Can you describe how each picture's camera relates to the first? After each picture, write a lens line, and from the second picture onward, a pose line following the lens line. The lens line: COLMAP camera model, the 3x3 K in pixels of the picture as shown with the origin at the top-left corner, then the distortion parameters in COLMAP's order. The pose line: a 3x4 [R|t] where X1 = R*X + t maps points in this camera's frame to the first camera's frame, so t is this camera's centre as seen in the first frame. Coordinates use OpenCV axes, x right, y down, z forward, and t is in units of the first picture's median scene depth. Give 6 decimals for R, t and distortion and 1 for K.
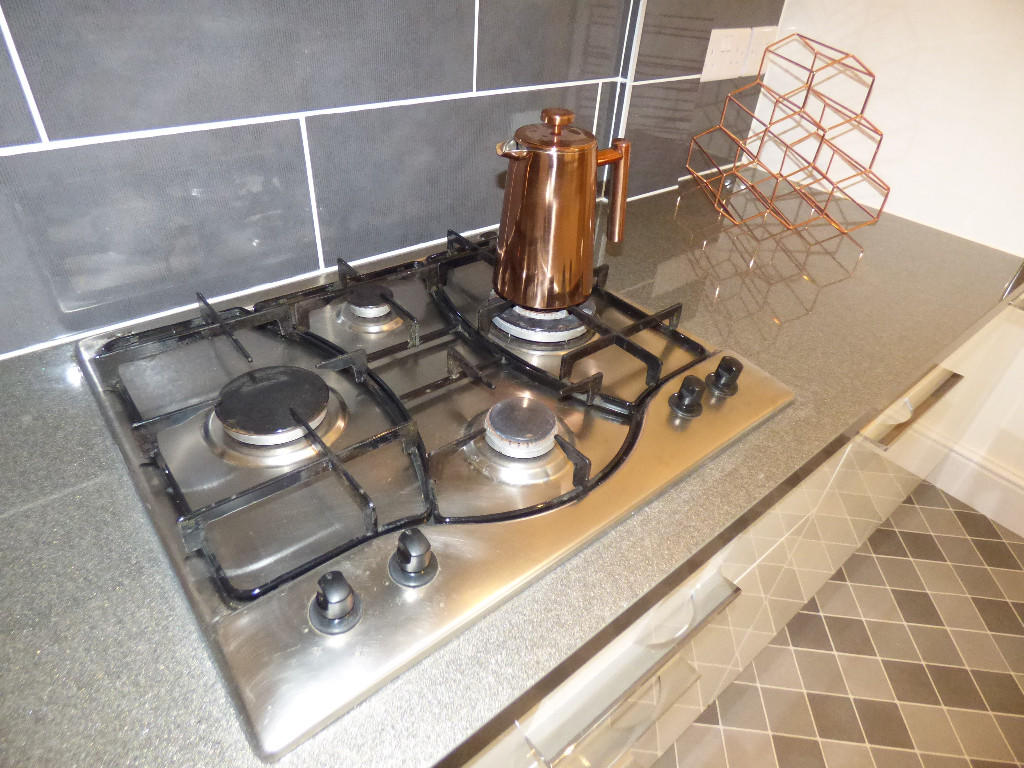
lens RADIAL K [[615.1, 0, 515.5], [0, 615.1, 379.2], [0, 0, 1]] dist [-0.012001, 0.001659]
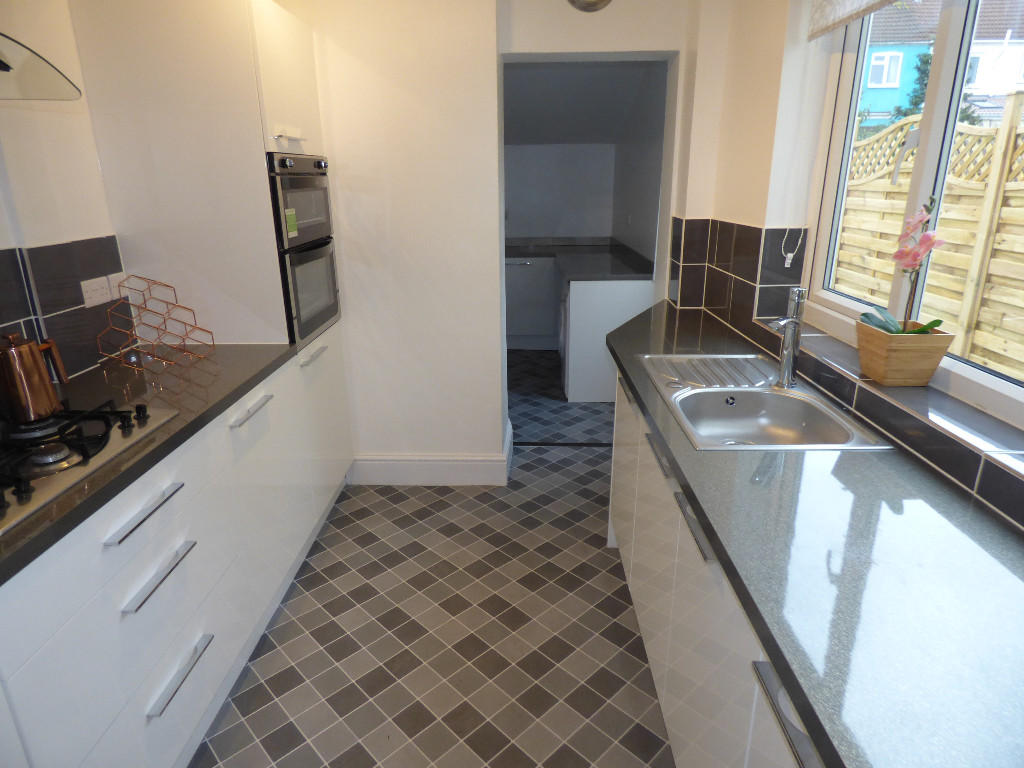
lens RADIAL K [[615.1, 0, 512.0], [0, 615.1, 383.4], [0, 0, 1]] dist [-0.012001, 0.001659]
pose [[0.656862, -0.307778, 0.688335, -0.181728], [0.494039, 0.865320, -0.084537, 0.474812], [-0.569612, 0.395593, 0.720450, -0.918472]]
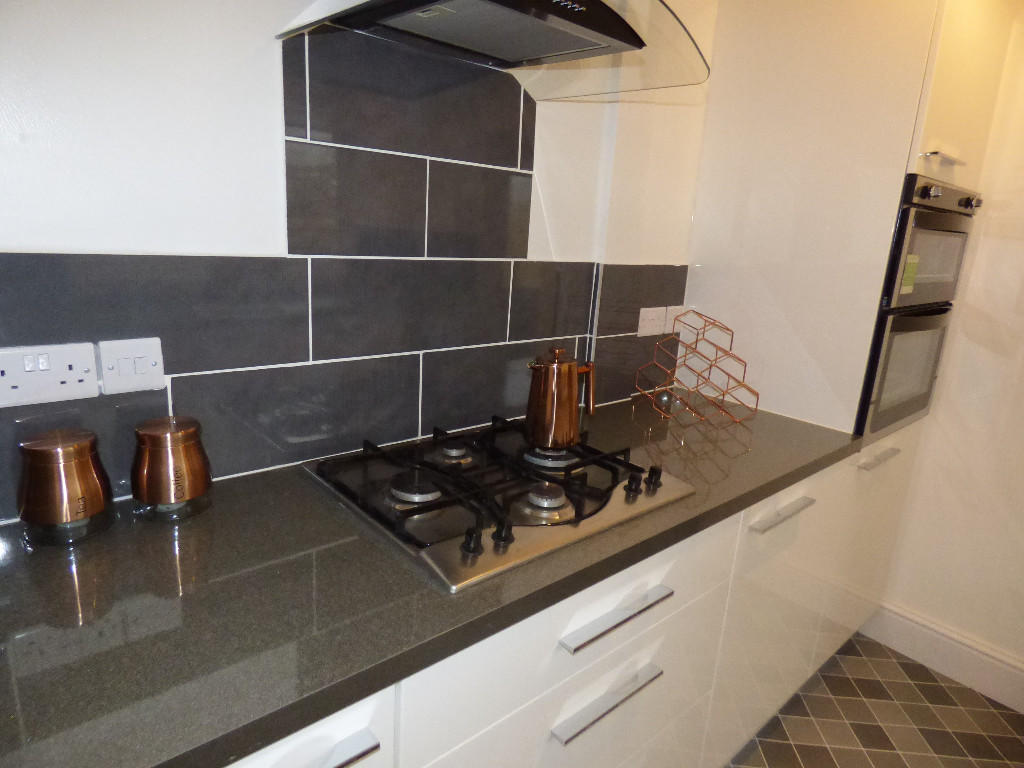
lens RADIAL K [[615.1, 0, 509.8], [0, 615.1, 380.8], [0, 0, 1]] dist [-0.012001, 0.001659]
pose [[0.999842, -0.012100, 0.013010, -0.065370], [0.016189, 0.922162, -0.386464, 0.257709], [-0.007321, 0.386614, 0.922213, -0.477108]]
